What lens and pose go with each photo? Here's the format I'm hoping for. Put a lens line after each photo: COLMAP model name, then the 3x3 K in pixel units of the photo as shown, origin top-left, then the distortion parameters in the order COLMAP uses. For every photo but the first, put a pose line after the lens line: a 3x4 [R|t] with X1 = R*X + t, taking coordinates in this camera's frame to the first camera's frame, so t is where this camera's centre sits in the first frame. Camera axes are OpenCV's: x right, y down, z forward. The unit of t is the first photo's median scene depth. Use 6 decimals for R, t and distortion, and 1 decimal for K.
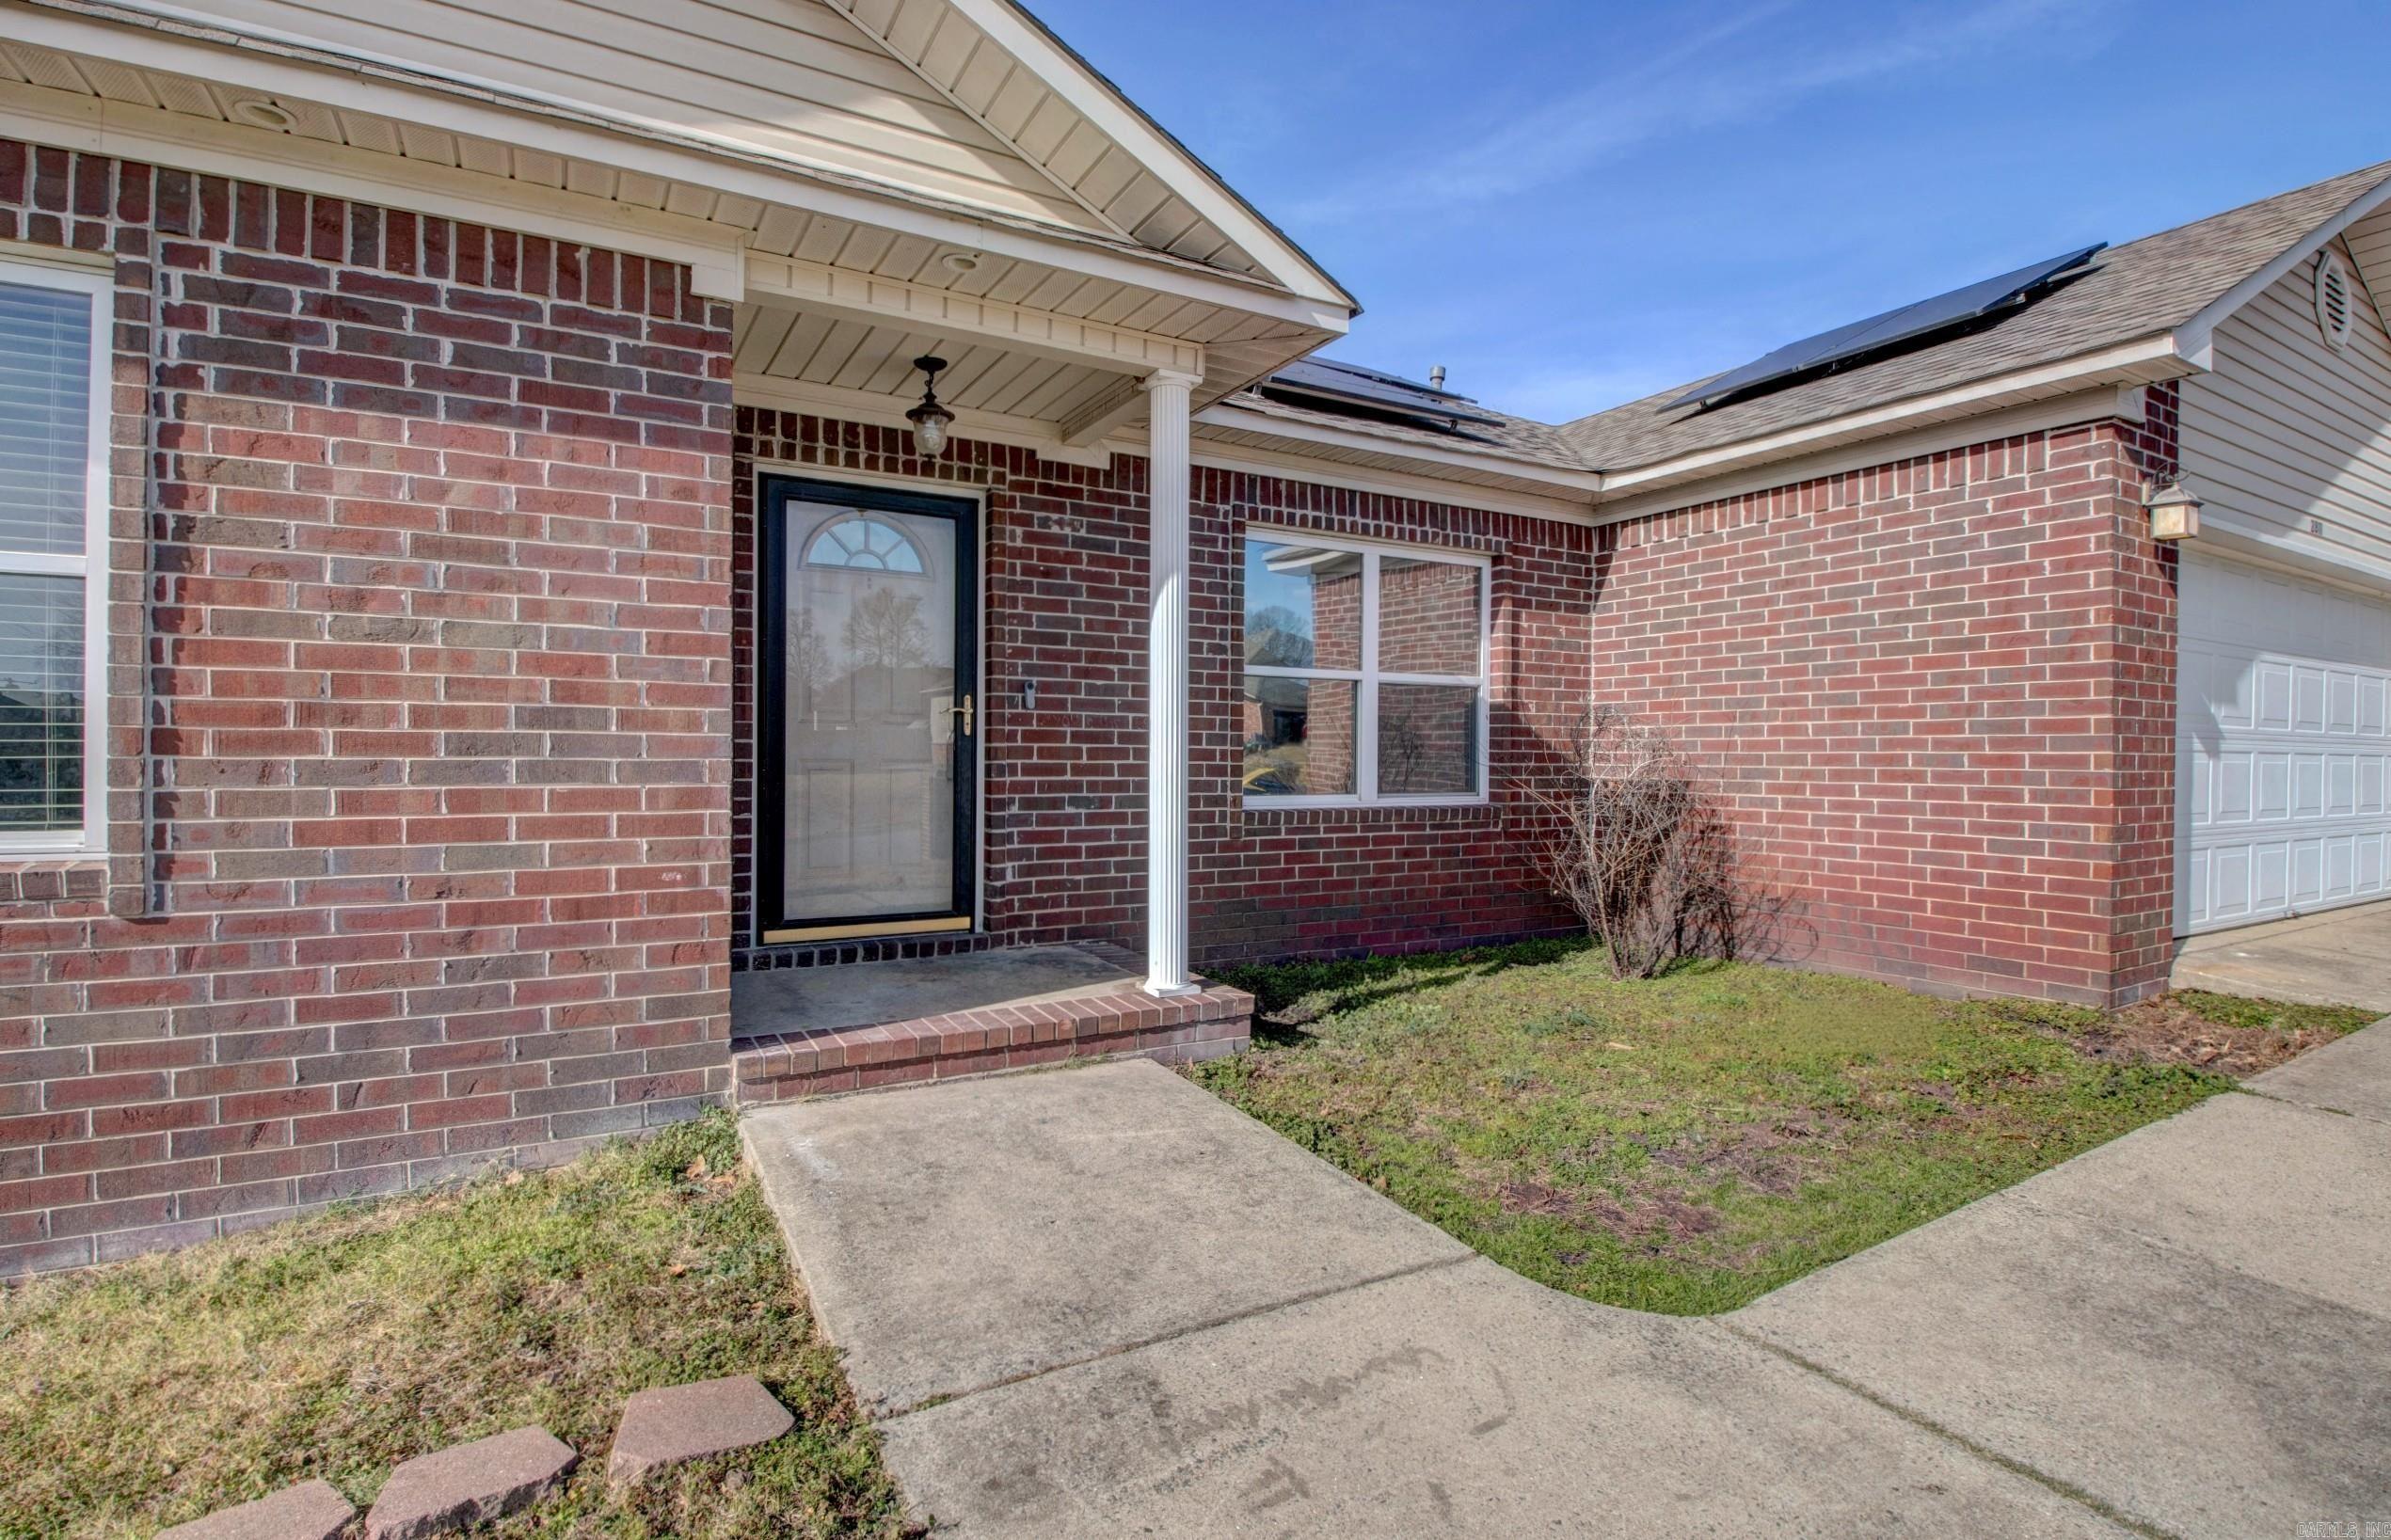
lens RADIAL K [[1143.0, 0, 1195.5], [0, 1143.0, 770.0], [0, 0, 1]] dist [-0.000436, -0.023006]
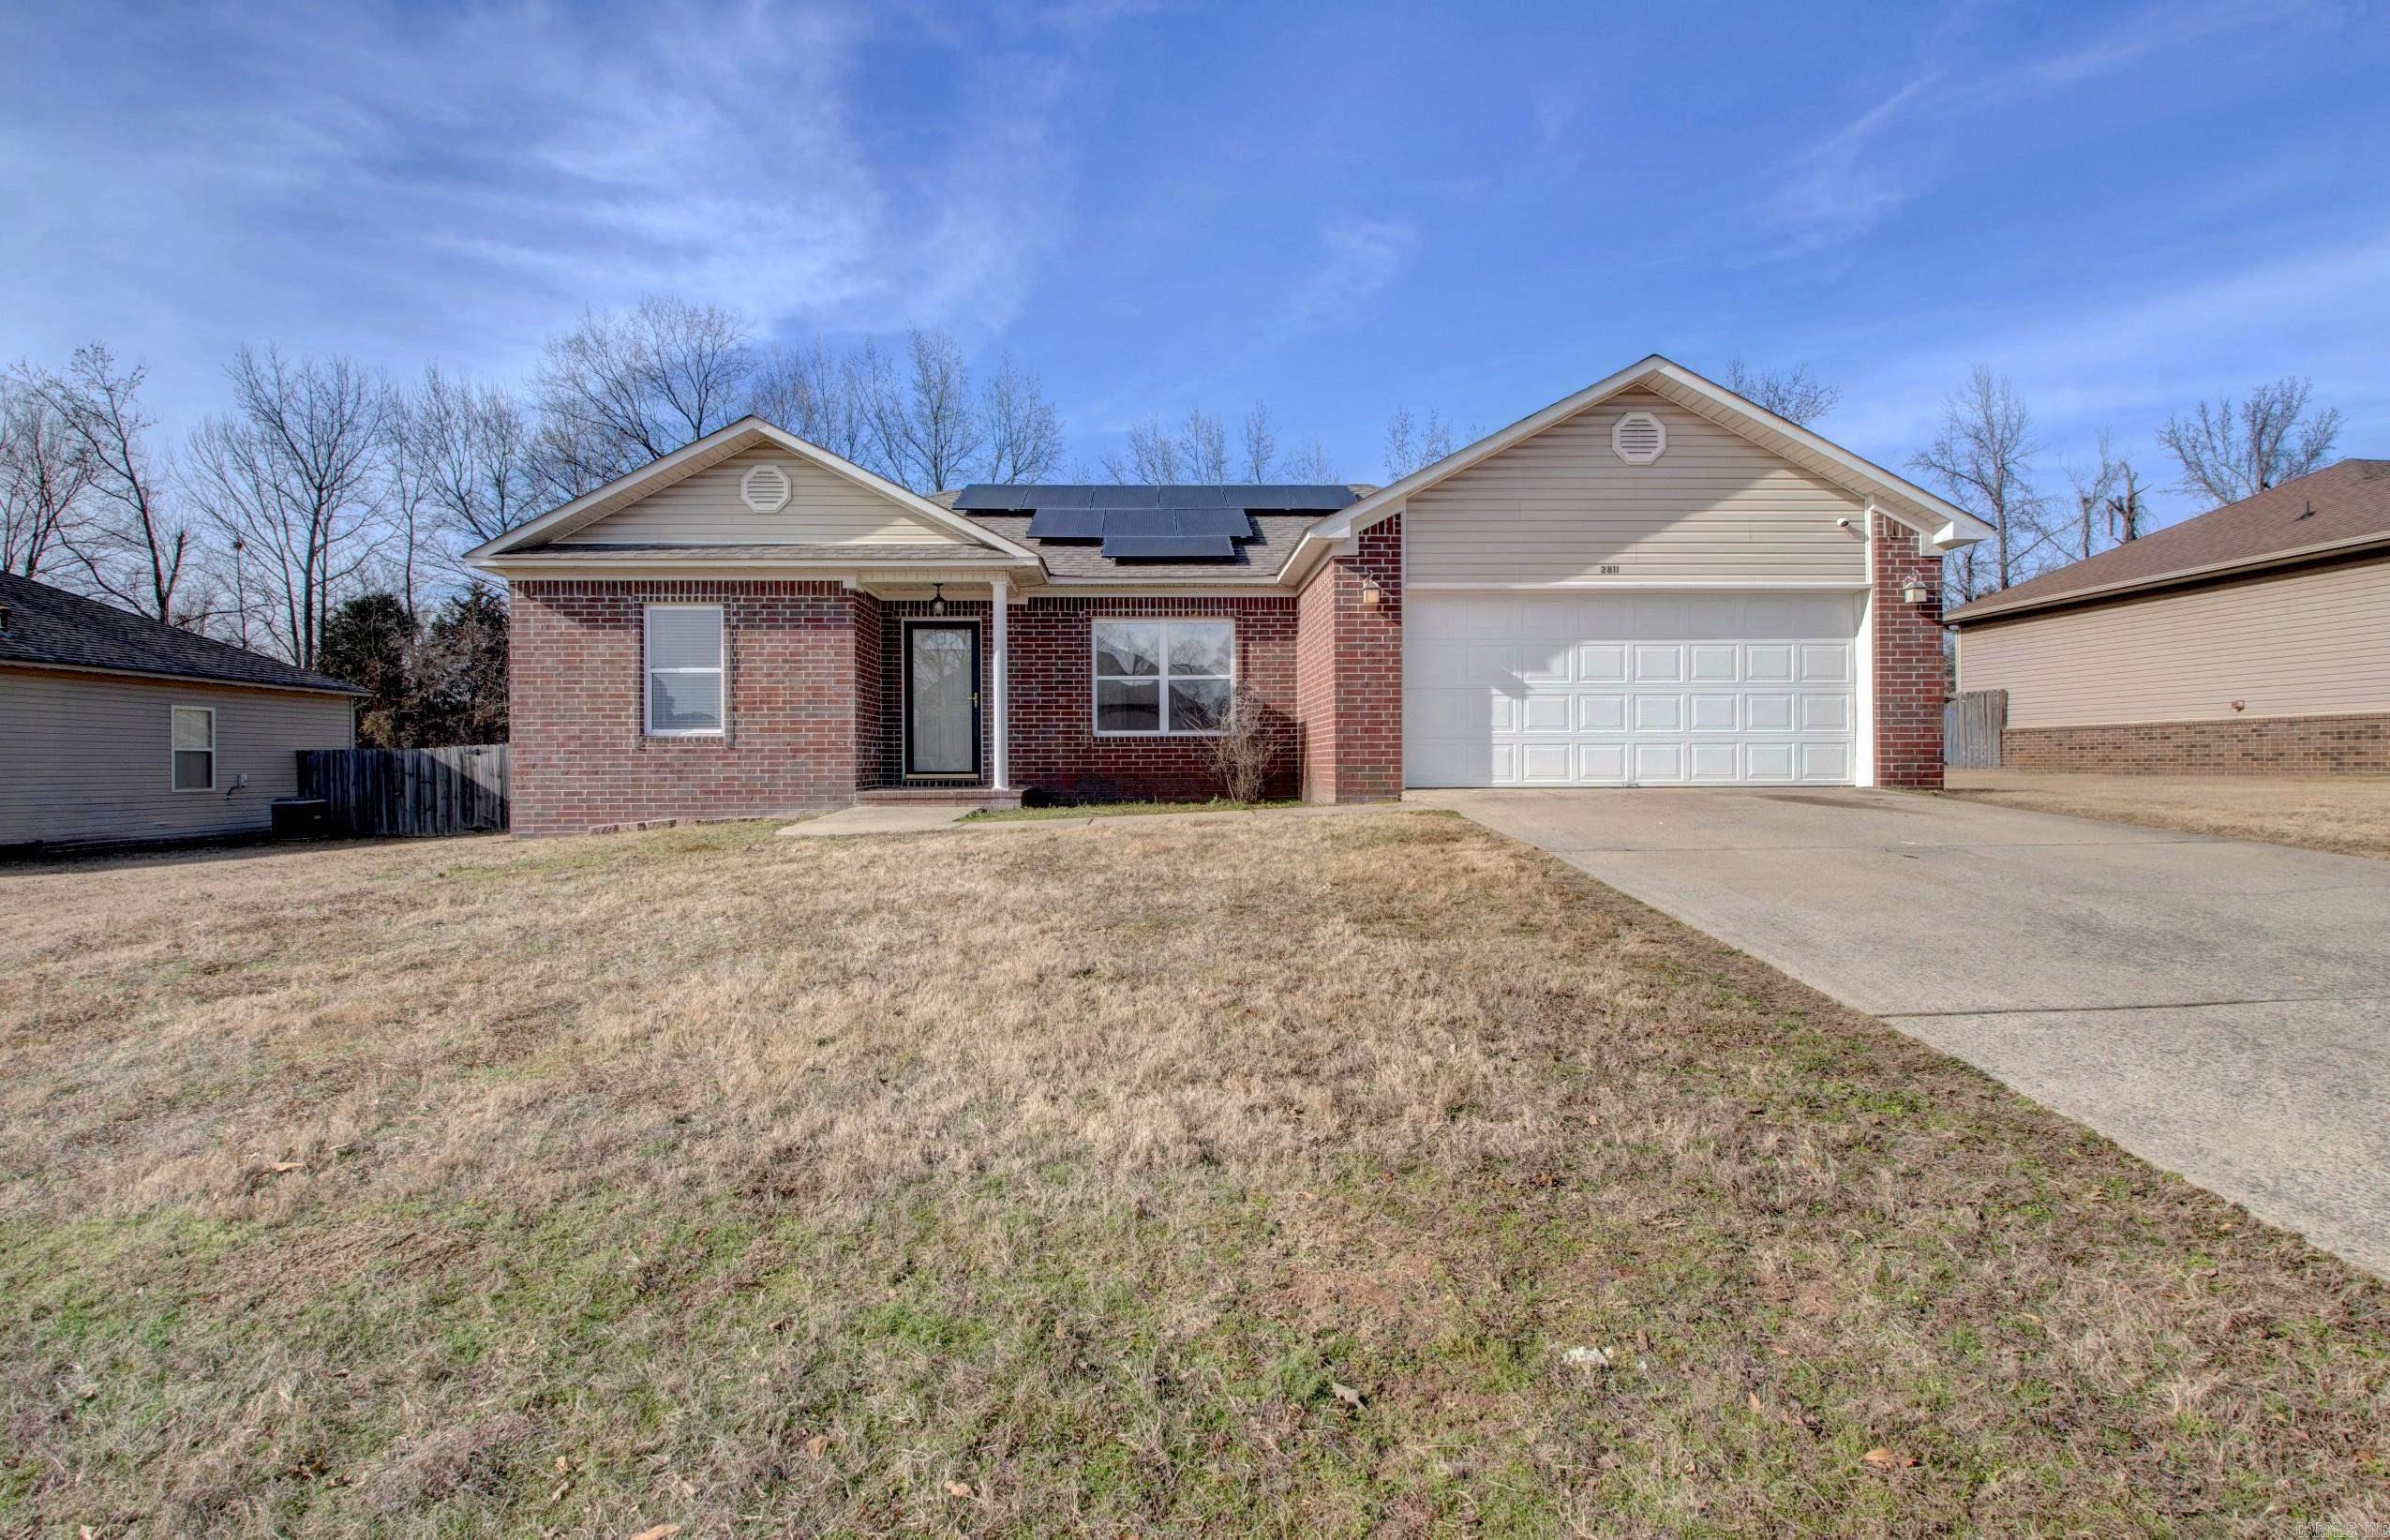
lens RADIAL K [[1116.4, 0, 1183.1], [0, 1116.4, 782.5], [0, 0, 1]] dist [0.002139, -0.018891]
pose [[0.878177, -0.002704, -0.478327, 1.485290], [0.005212, 0.999979, 0.003916, 0.138731], [0.478307, -0.005932, 0.878173, -1.099437]]
